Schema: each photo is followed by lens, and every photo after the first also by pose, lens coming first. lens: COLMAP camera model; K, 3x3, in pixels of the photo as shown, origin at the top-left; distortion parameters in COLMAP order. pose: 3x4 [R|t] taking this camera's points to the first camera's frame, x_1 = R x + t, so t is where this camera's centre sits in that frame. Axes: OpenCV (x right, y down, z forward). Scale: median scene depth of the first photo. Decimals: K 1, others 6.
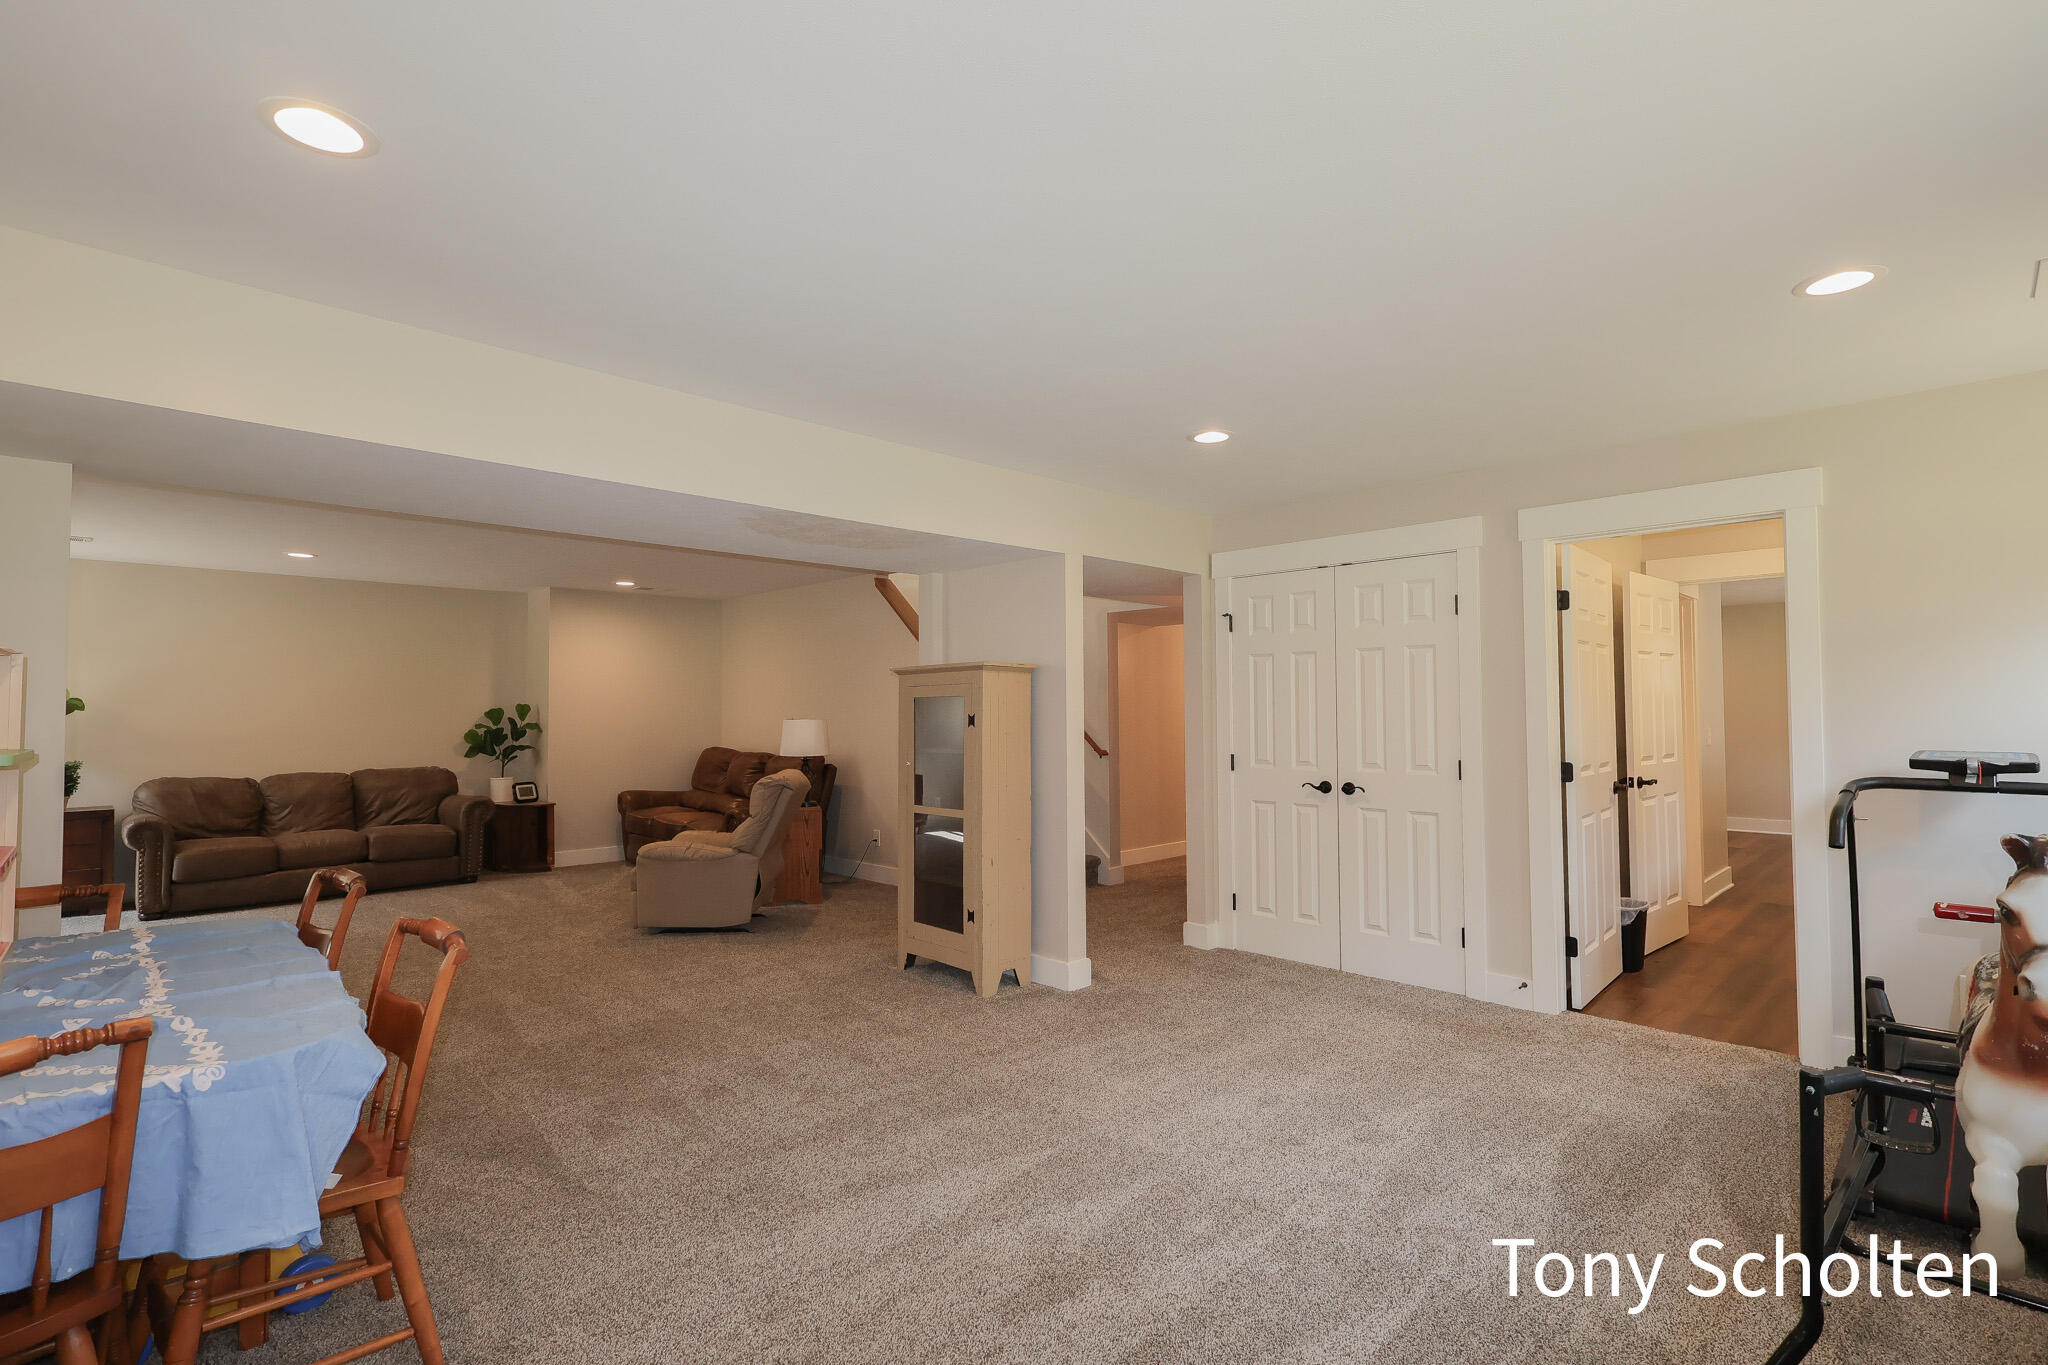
lens RADIAL K [[965.5, 0, 1024.0], [0, 965.5, 682.5], [0, 0, 1]] dist [0.001339, 0.000684]
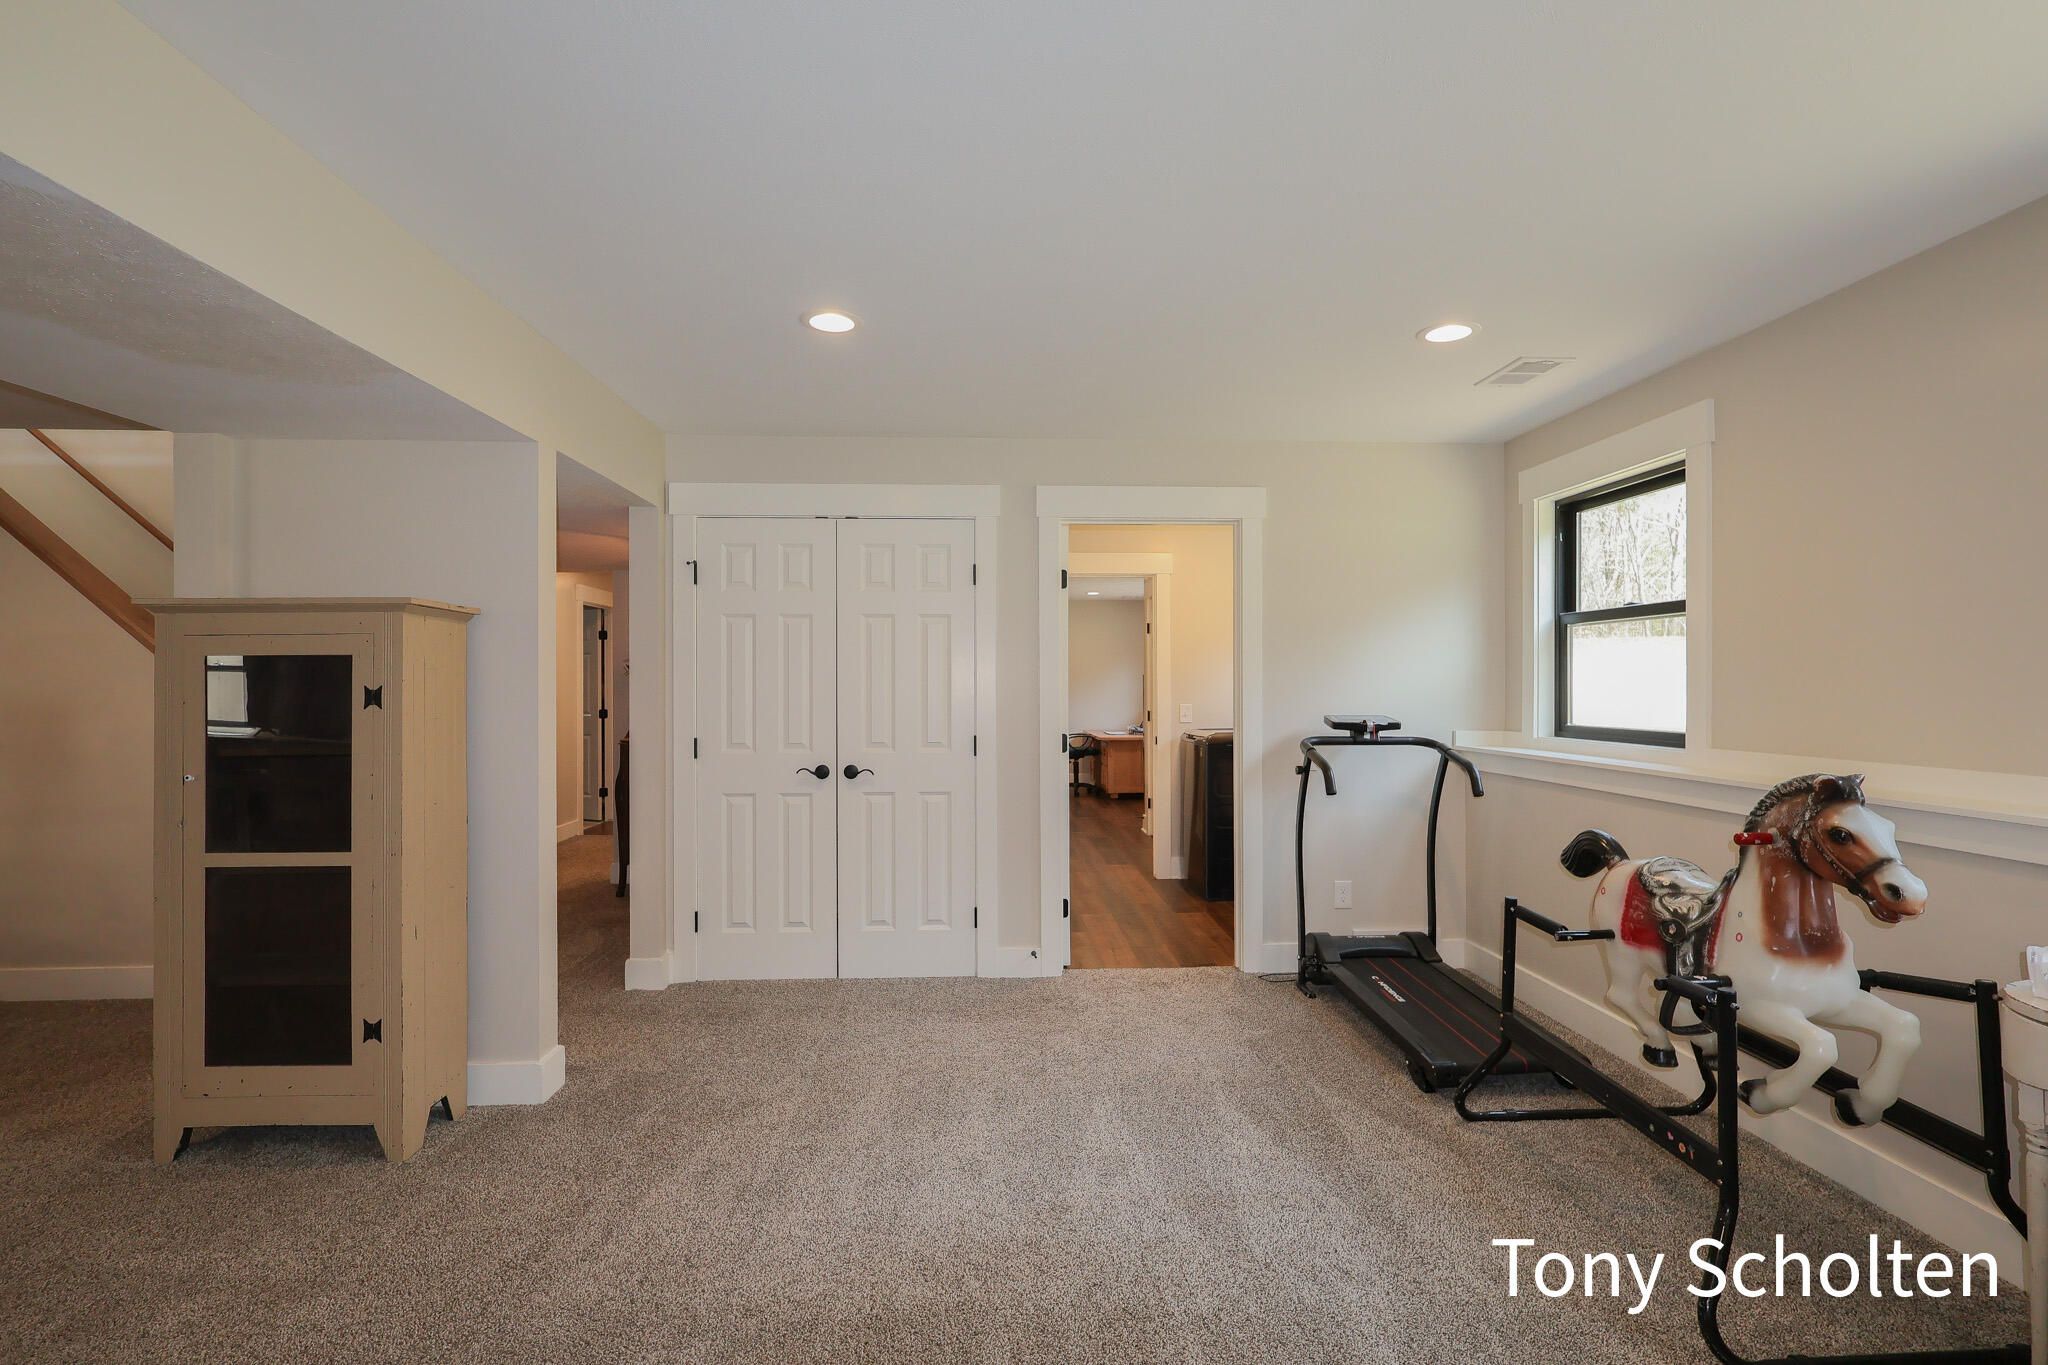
lens RADIAL K [[951.8, 0, 1024.0], [0, 951.8, 682.5], [0, 0, 1]] dist [0.000762, 0.000094]
pose [[0.663515, 0.005061, 0.748146, -0.226533], [-0.024250, 0.999597, 0.014745, 0.012013], [-0.747770, -0.027926, 0.663370, 0.326439]]
